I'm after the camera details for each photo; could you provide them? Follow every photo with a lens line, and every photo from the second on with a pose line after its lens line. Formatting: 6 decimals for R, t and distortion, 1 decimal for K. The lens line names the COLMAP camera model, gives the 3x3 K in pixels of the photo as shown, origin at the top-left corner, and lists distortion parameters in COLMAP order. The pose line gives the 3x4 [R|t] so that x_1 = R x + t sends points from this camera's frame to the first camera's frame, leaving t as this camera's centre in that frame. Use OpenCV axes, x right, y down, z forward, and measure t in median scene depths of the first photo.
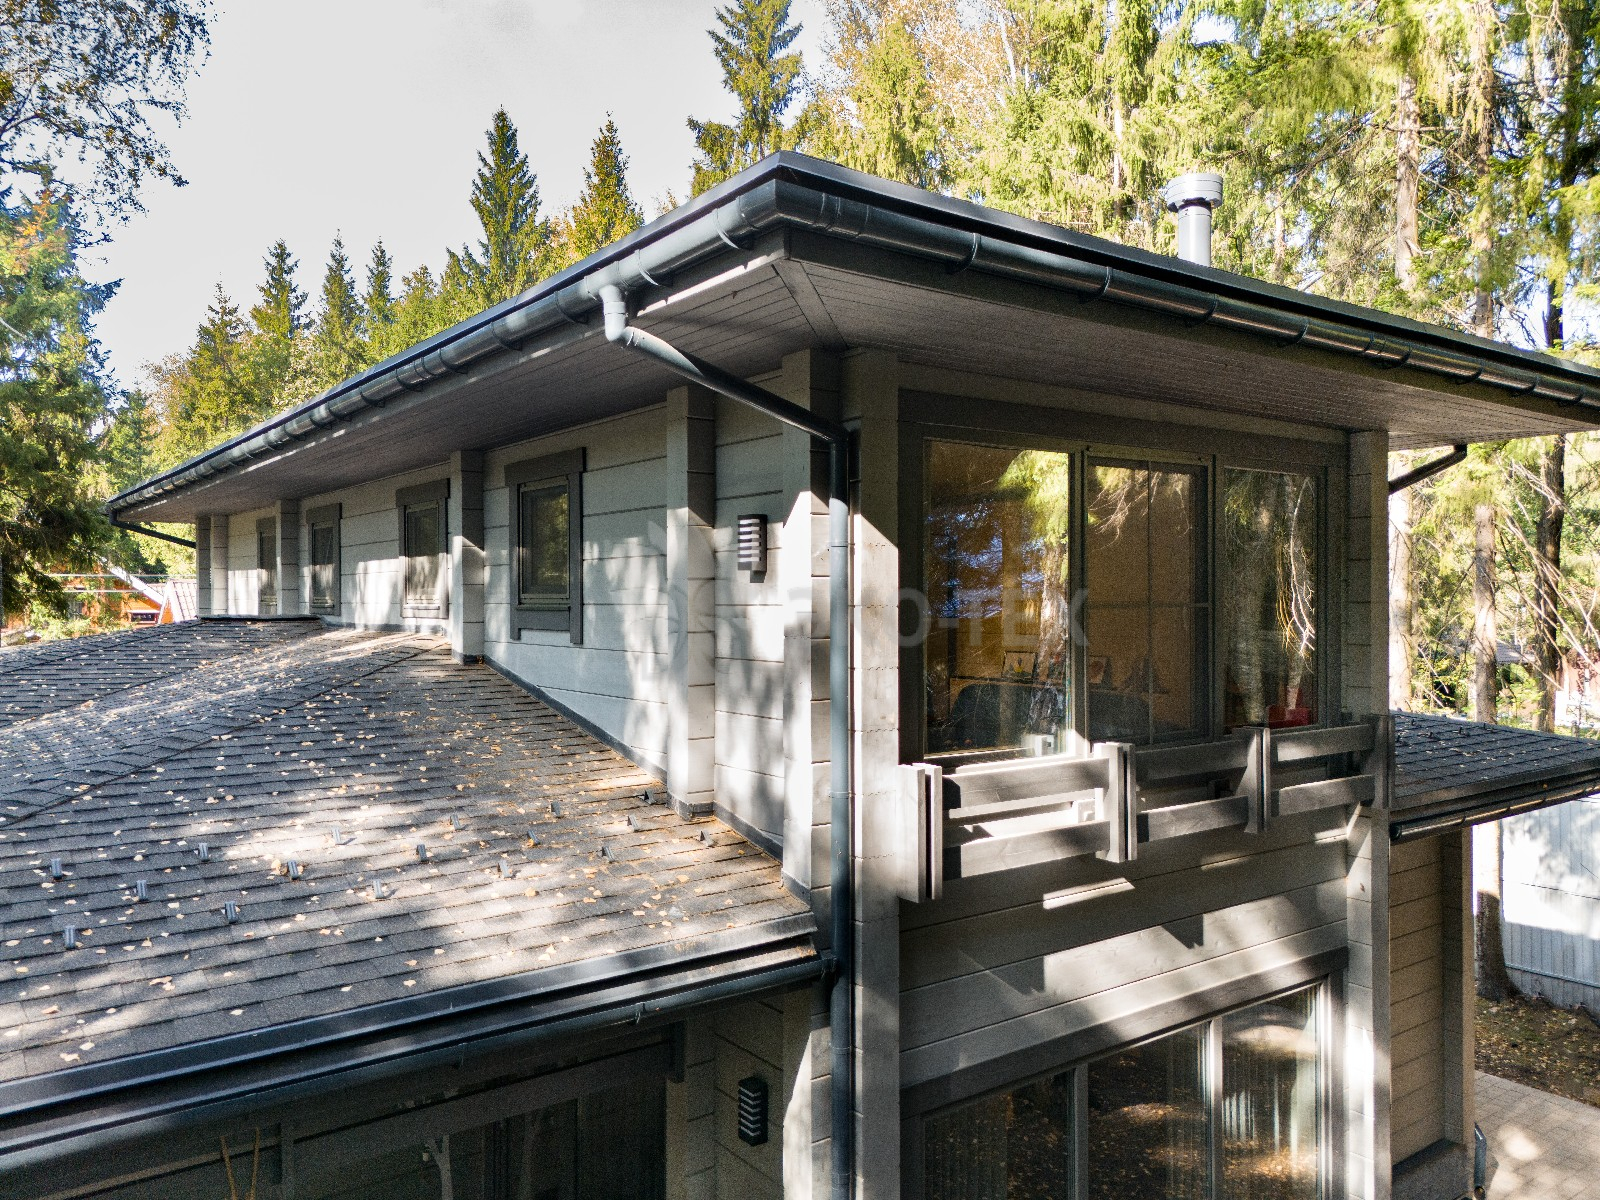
lens RADIAL K [[1151.8, 0, 808.7], [0, 1151.8, 604.5], [0, 0, 1]] dist [0.100575, -0.104042]
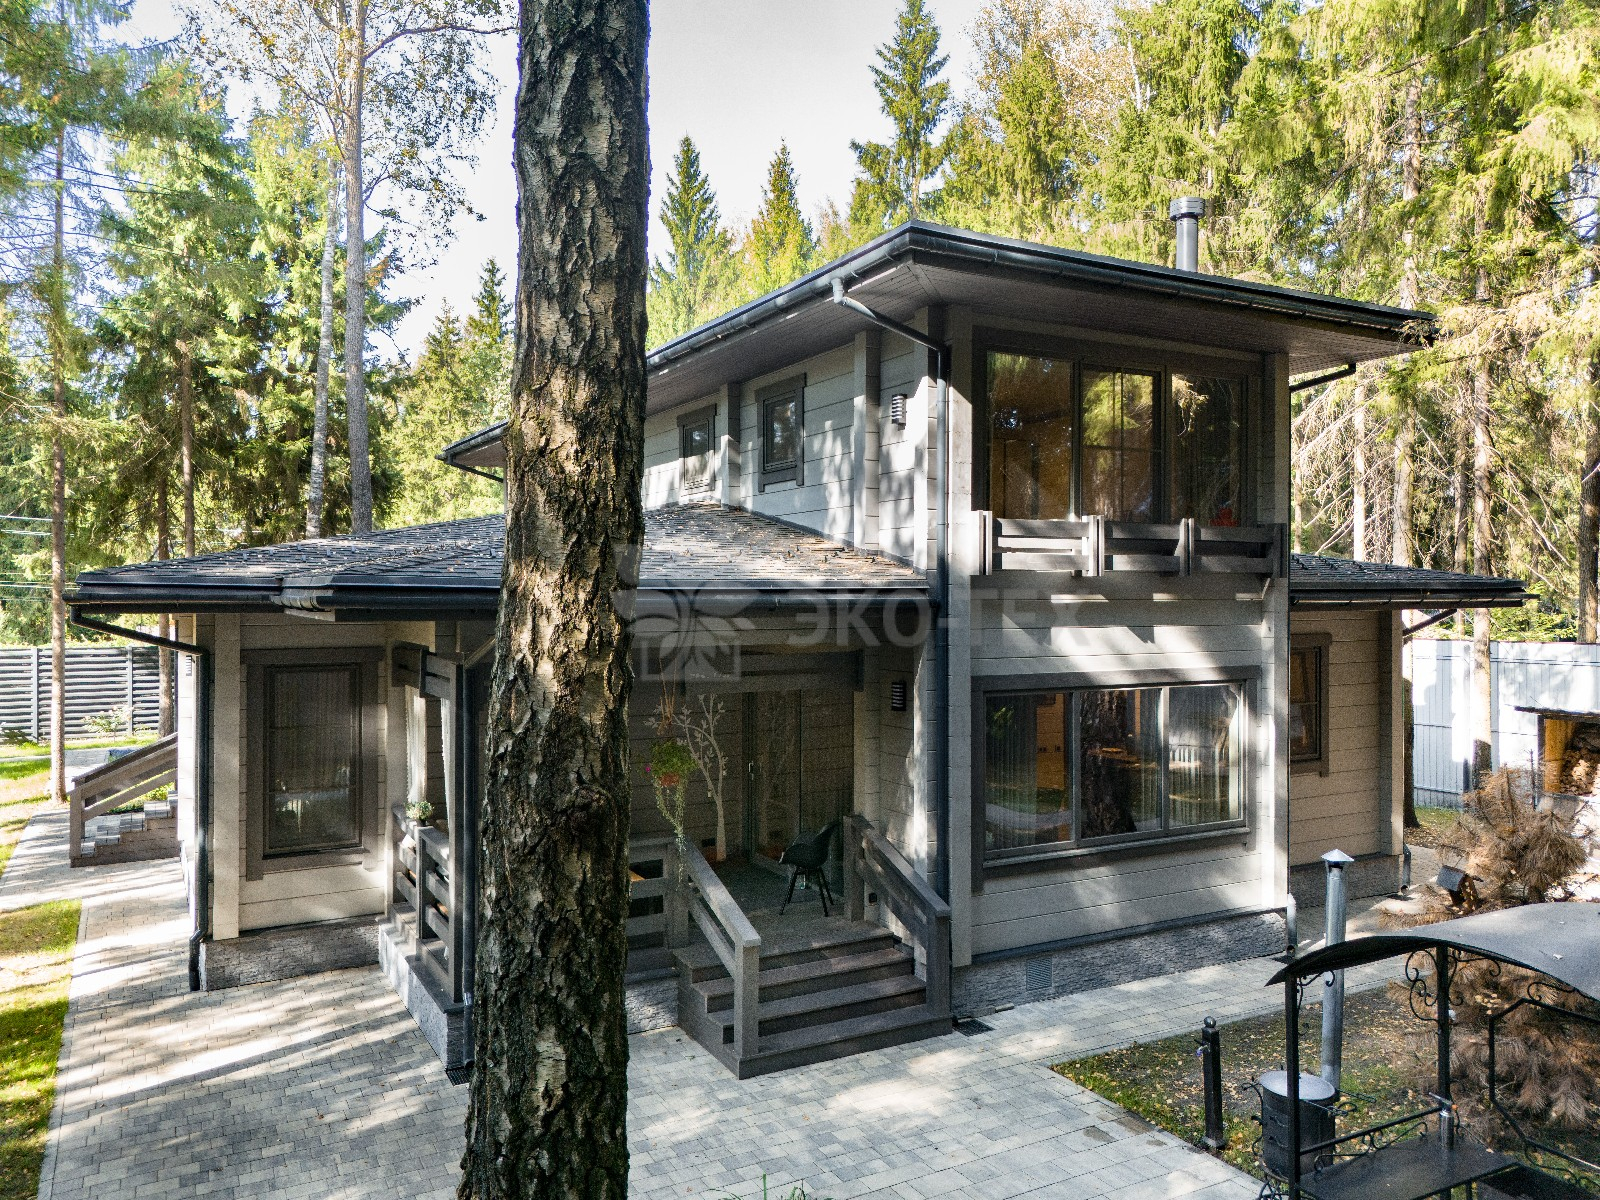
lens RADIAL K [[1151.8, 0, 808.7], [0, 1151.8, 604.5], [0, 0, 1]] dist [0.100575, -0.104042]
pose [[0.991505, 0.005073, -0.129966, 0.014705], [-0.004868, 0.999986, 0.001895, 0.073854], [0.129974, -0.001246, 0.991517, -0.258376]]
